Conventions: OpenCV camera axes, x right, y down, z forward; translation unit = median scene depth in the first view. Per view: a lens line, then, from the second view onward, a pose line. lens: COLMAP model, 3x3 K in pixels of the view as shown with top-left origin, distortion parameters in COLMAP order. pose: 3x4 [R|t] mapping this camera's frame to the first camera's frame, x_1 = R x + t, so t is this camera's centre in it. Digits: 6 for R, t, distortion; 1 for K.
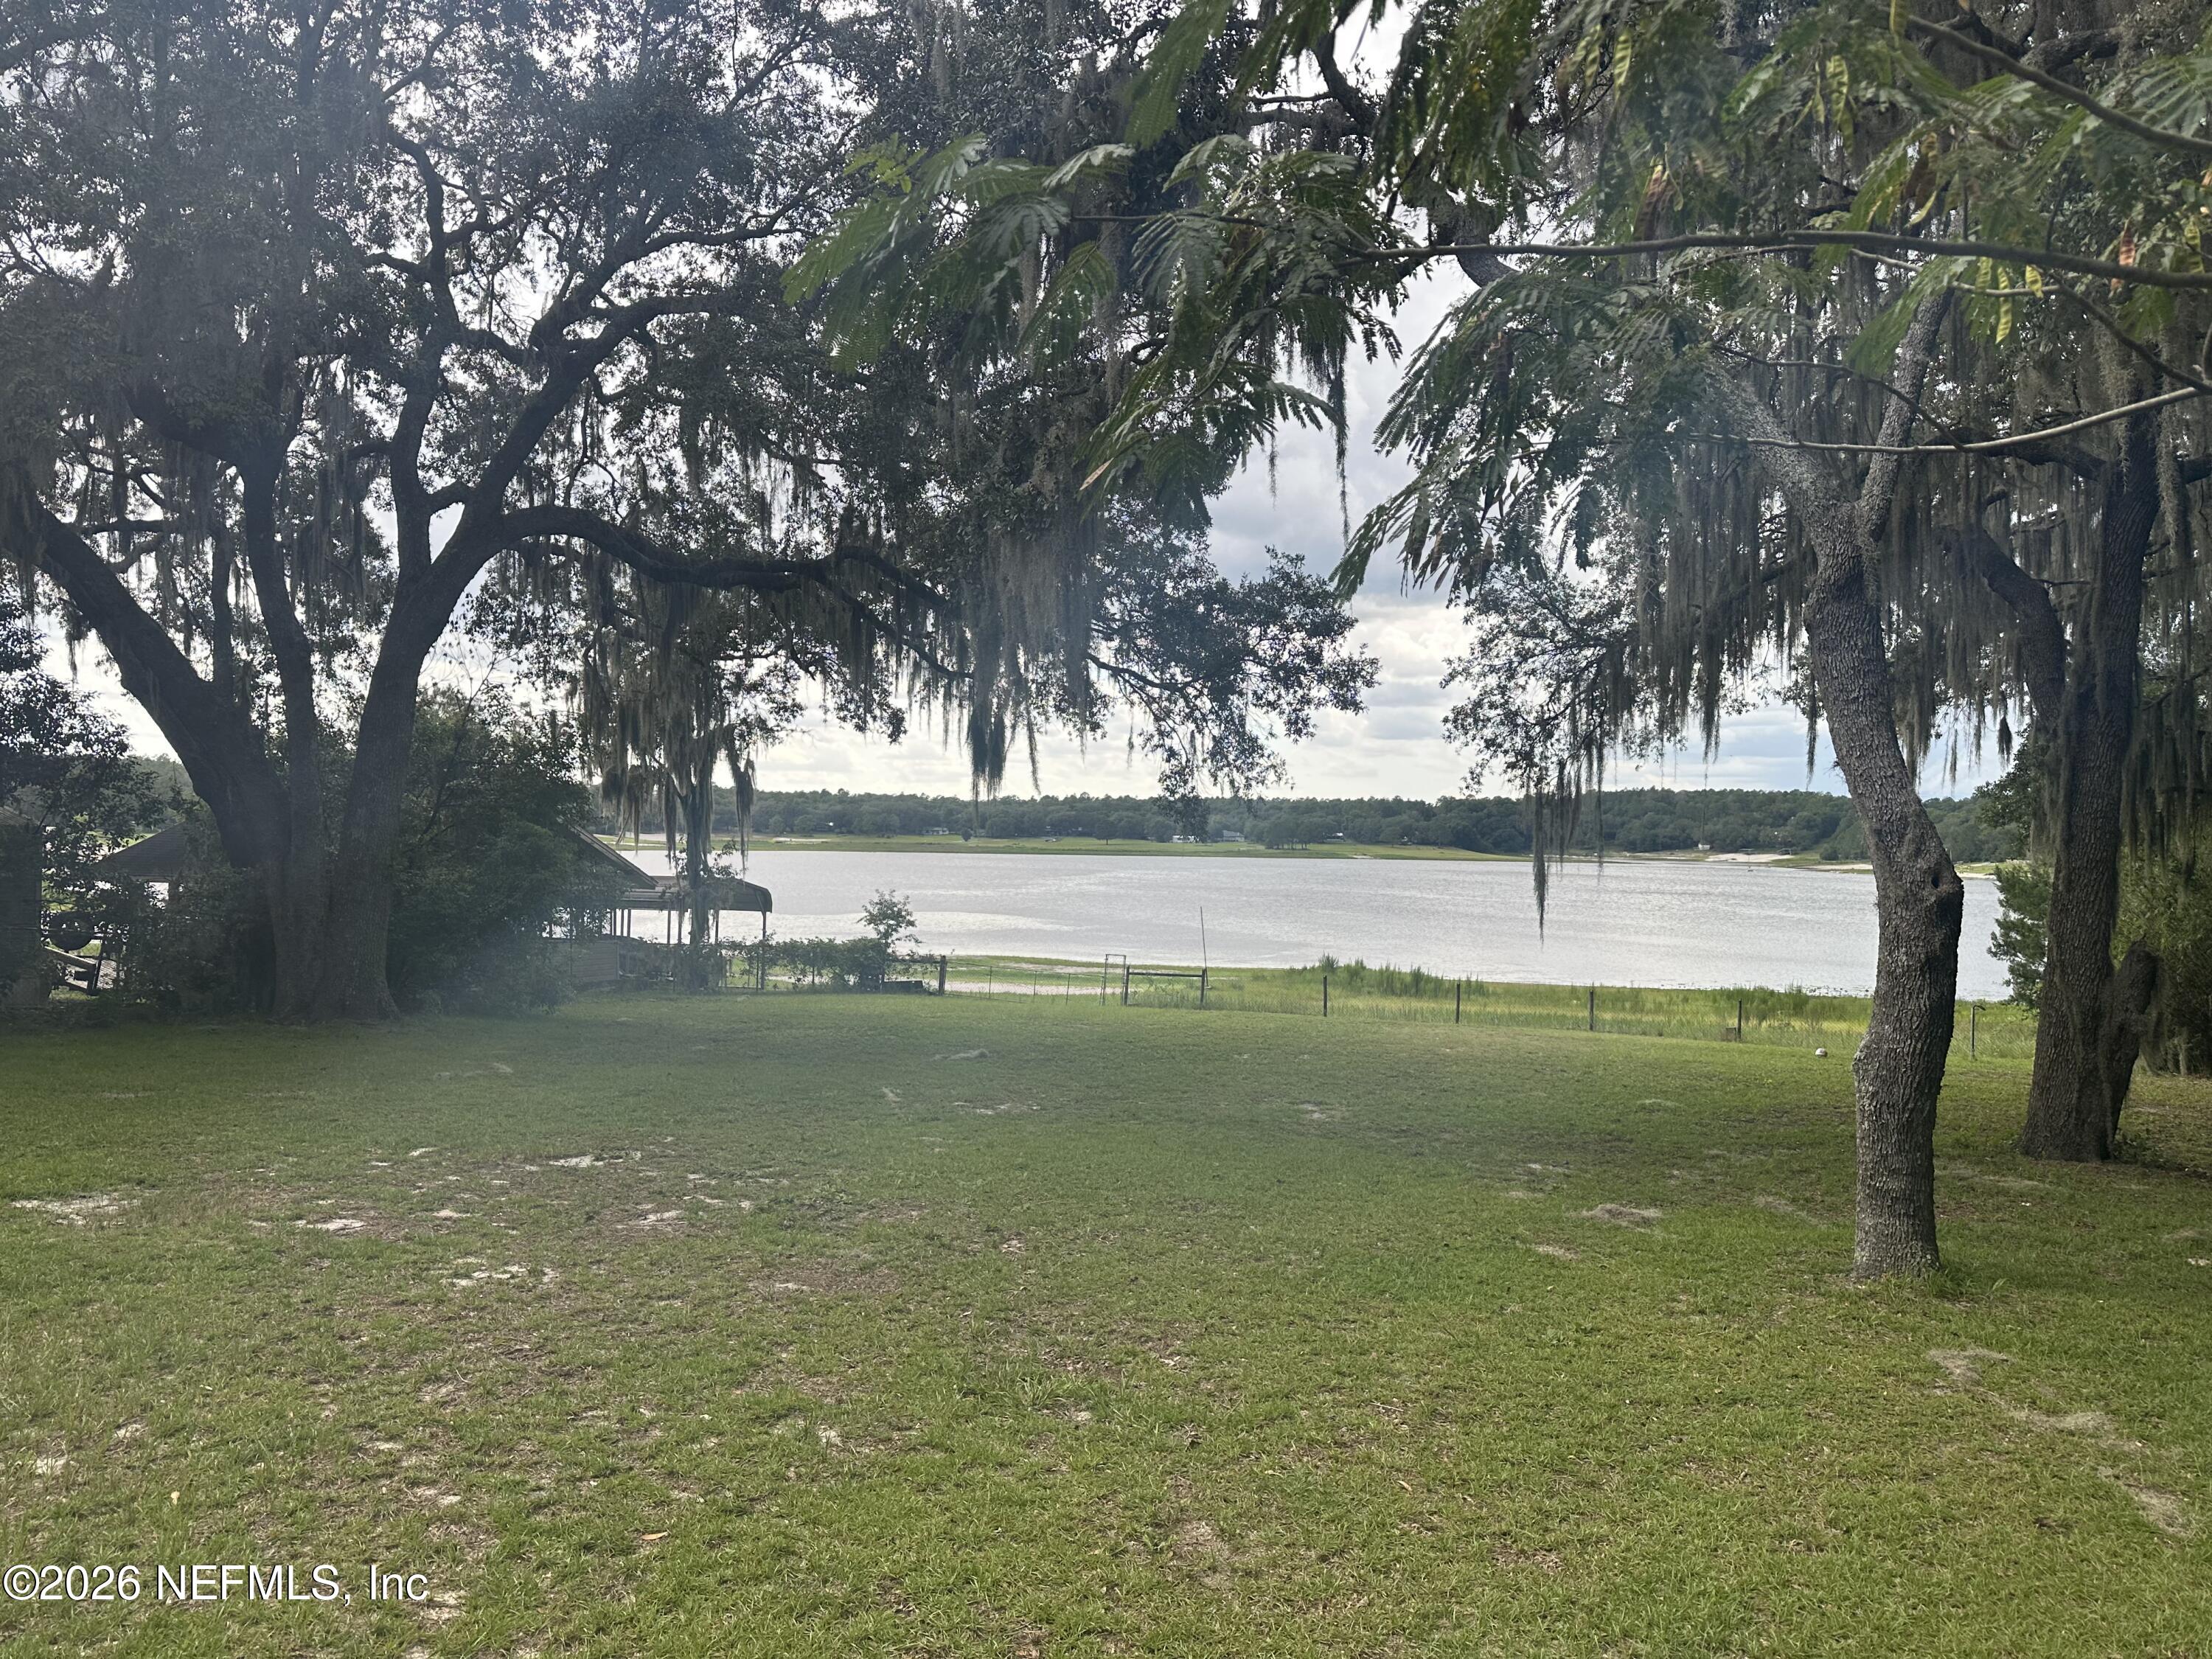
lens RADIAL K [[1536.4, 0, 1092.8], [0, 1536.4, 830.3], [0, 0, 1]] dist [0.111731, -0.128153]
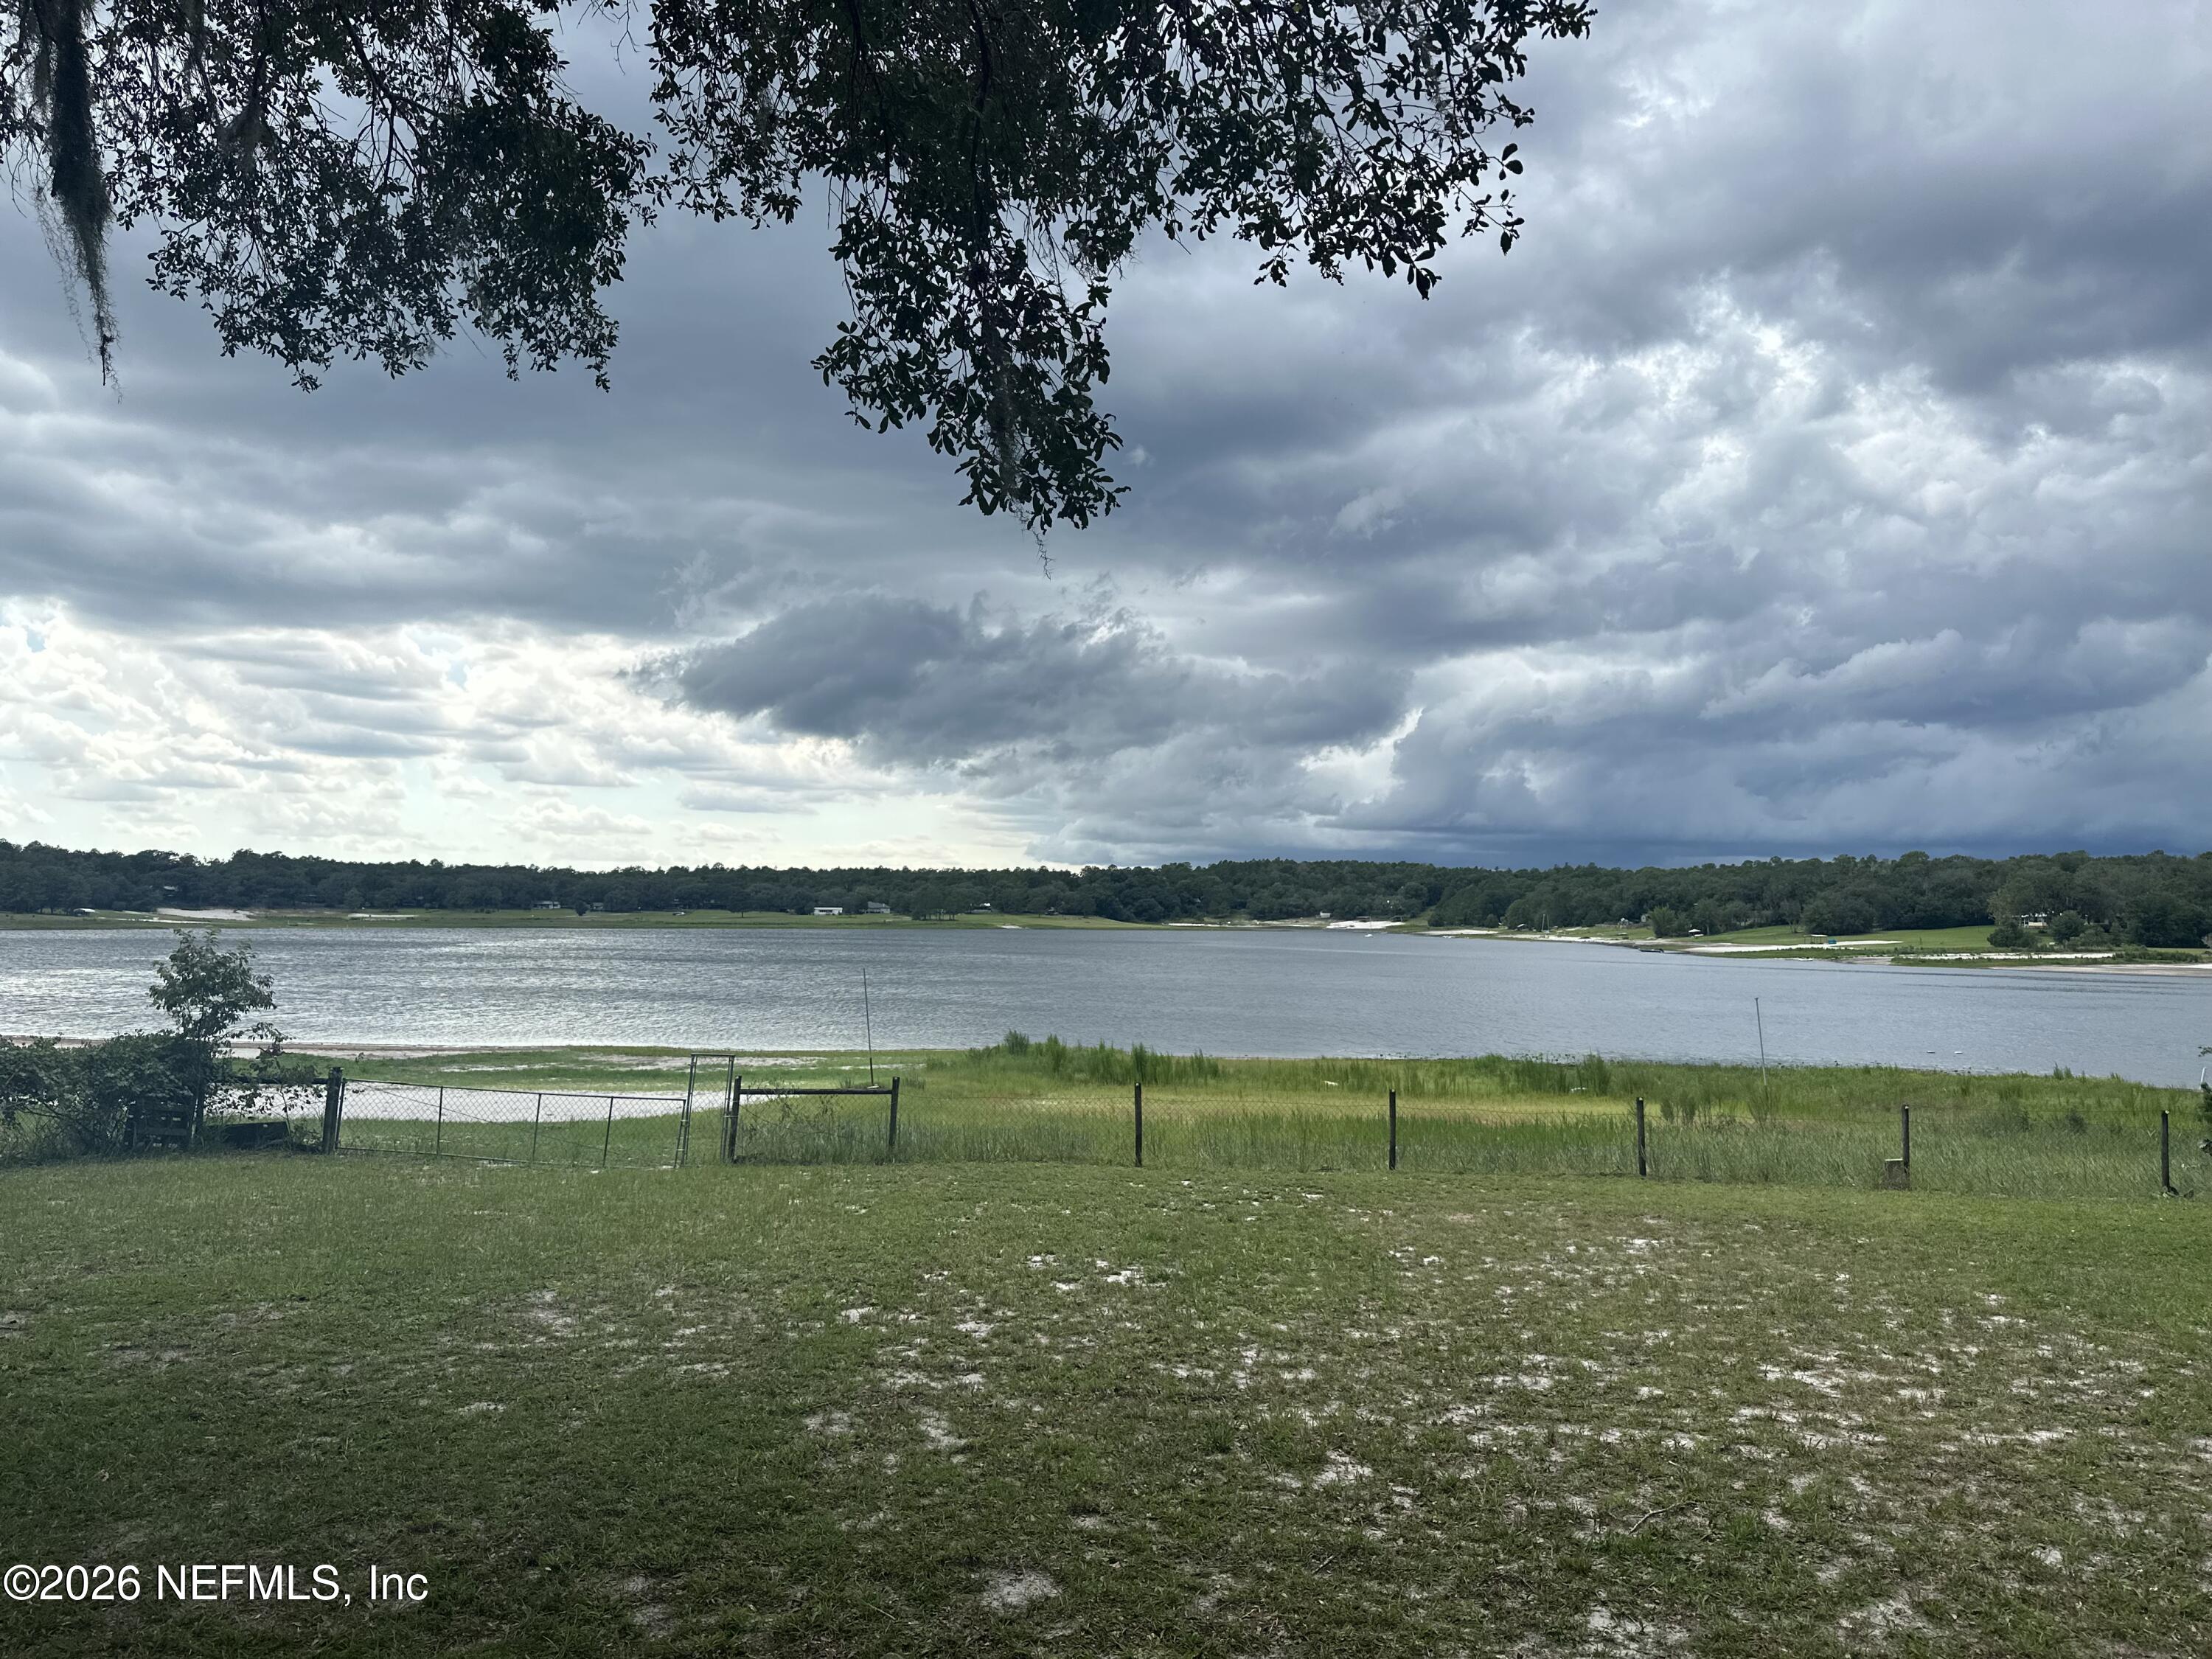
lens RADIAL K [[1536.4, 0, 1092.8], [0, 1536.4, 830.3], [0, 0, 1]] dist [0.111731, -0.128153]
pose [[0.973380, 0.002809, 0.229178, 0.008764], [0.008217, 0.998854, -0.047142, 0.016295], [-0.229048, 0.047771, 0.972242, 0.231945]]
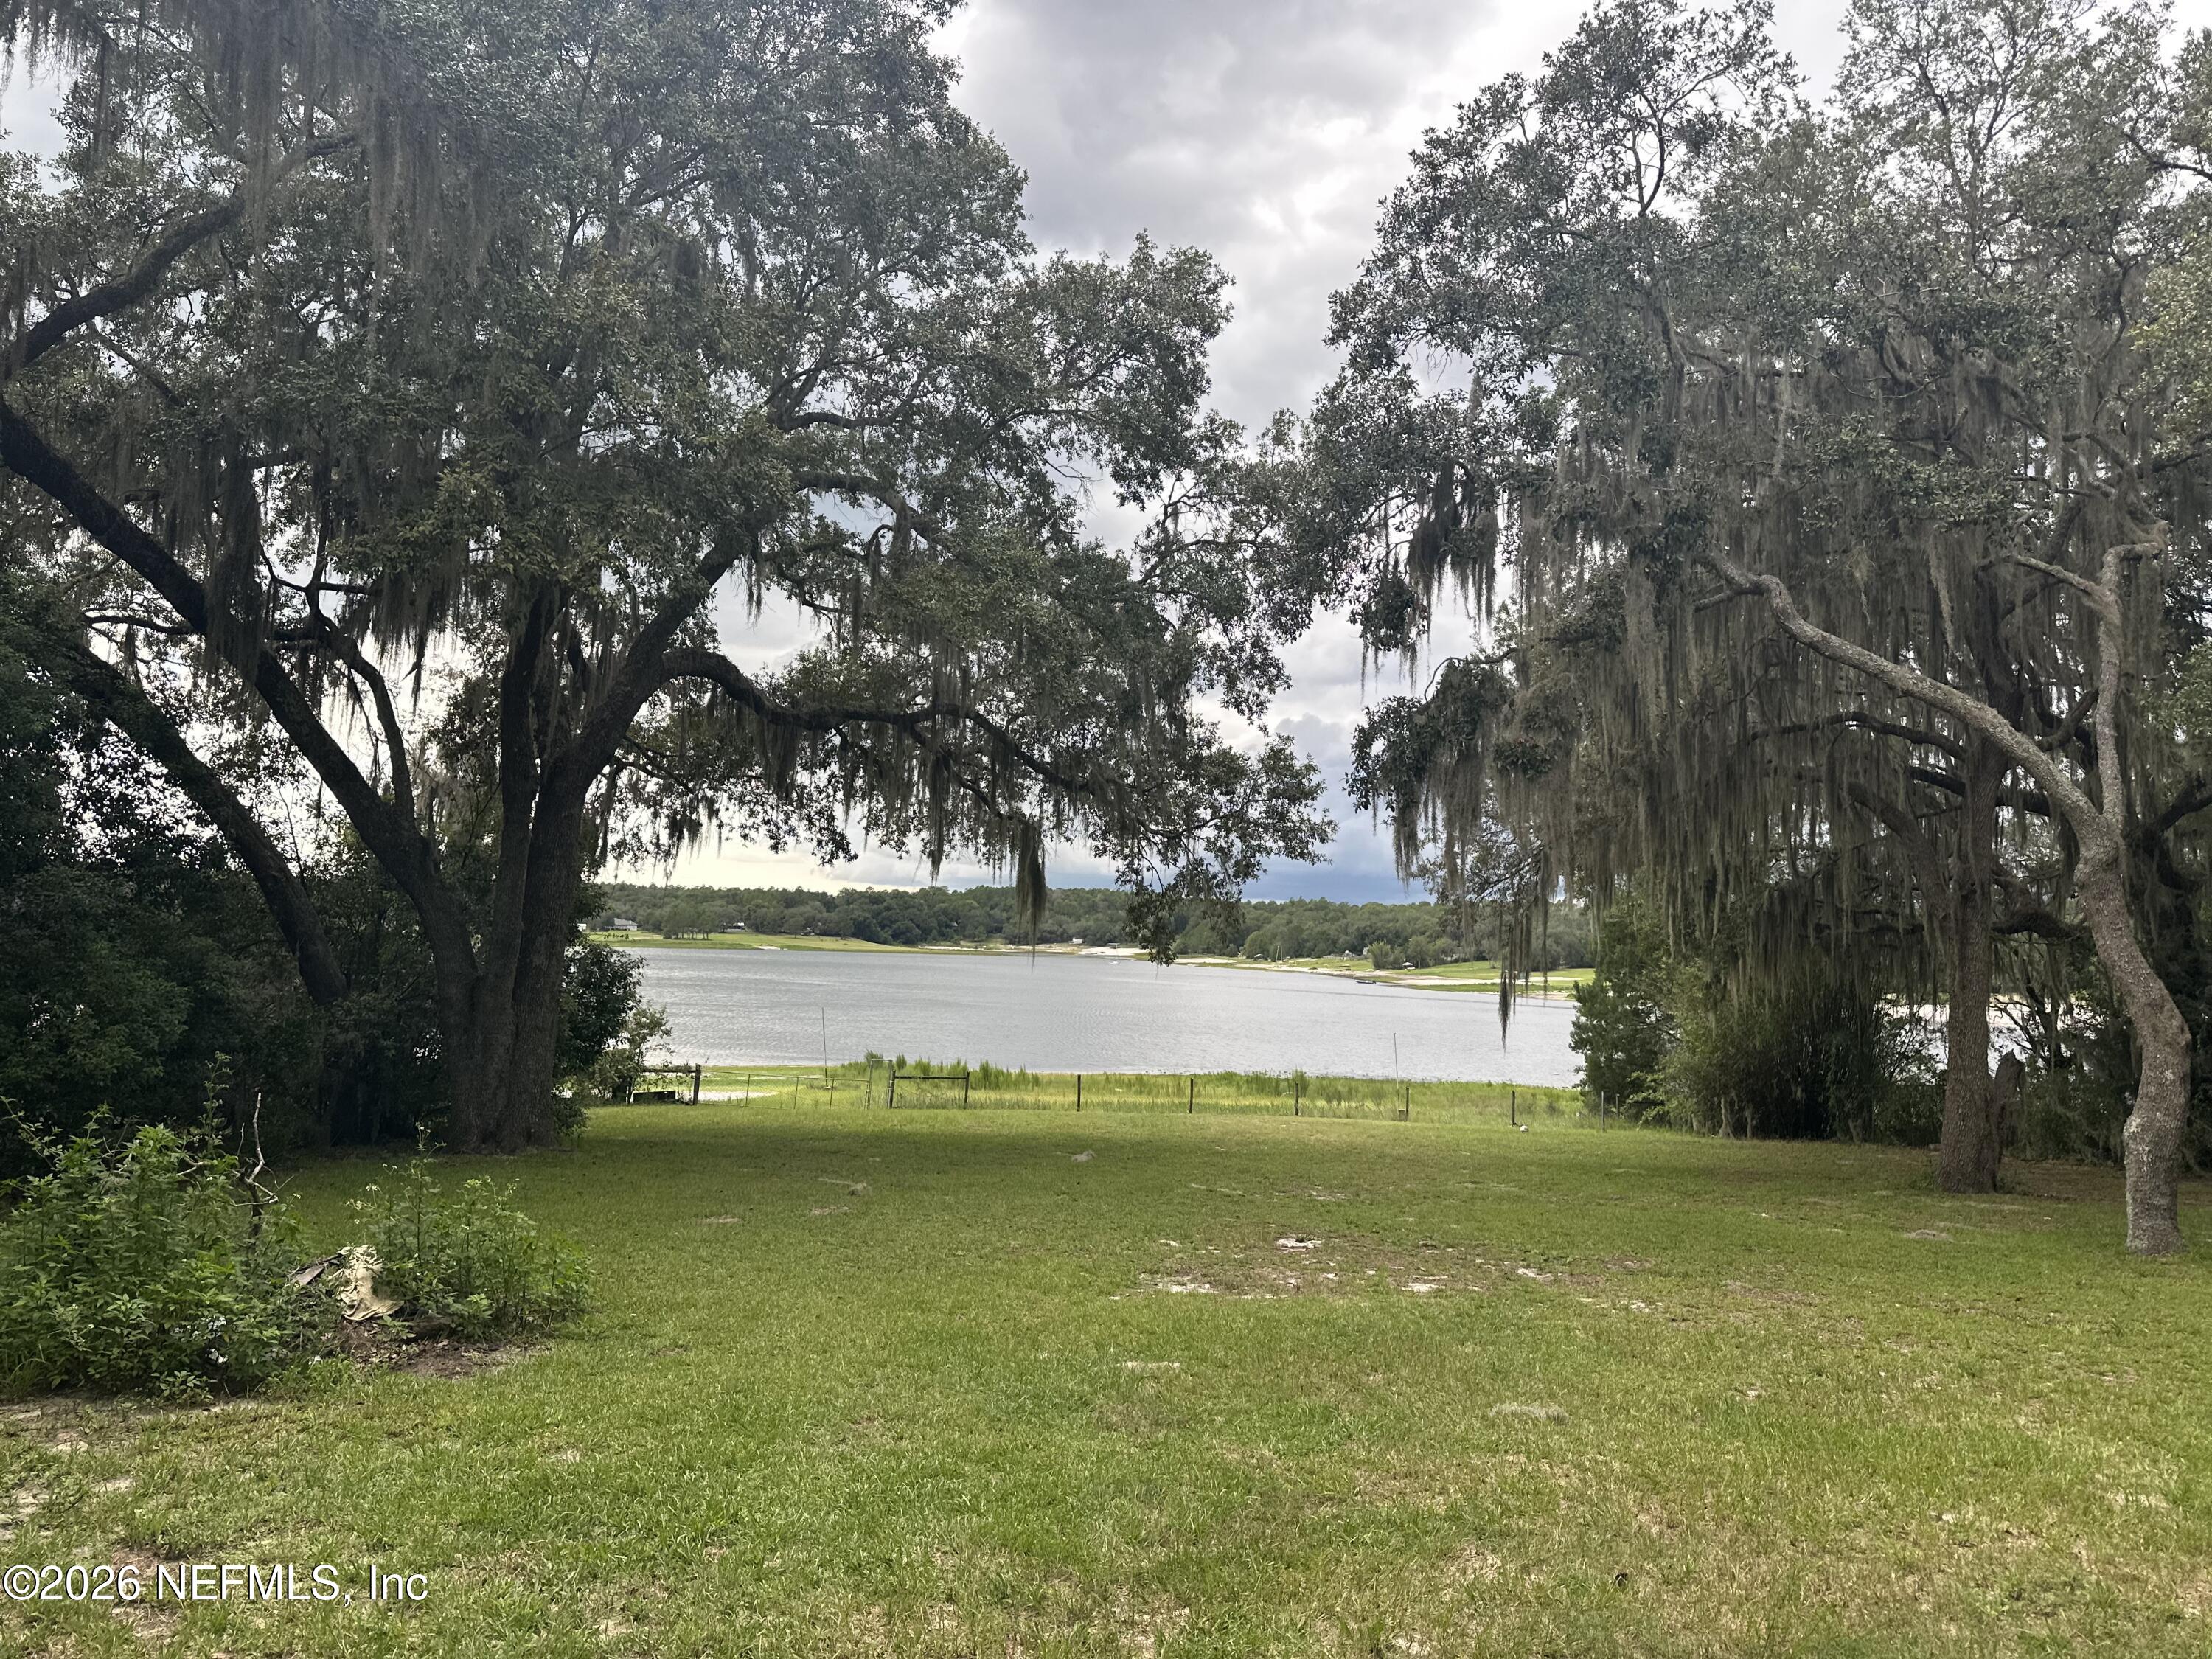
lens RADIAL K [[1552.3, 0, 1140.1], [0, 1552.3, 826.8], [0, 0, 1]] dist [0.041814, -0.025728]
pose [[0.911339, 0.040964, 0.409614, -0.125375], [-0.016357, 0.997854, -0.063398, -0.006277], [-0.411332, 0.051077, 0.910054, -0.021436]]
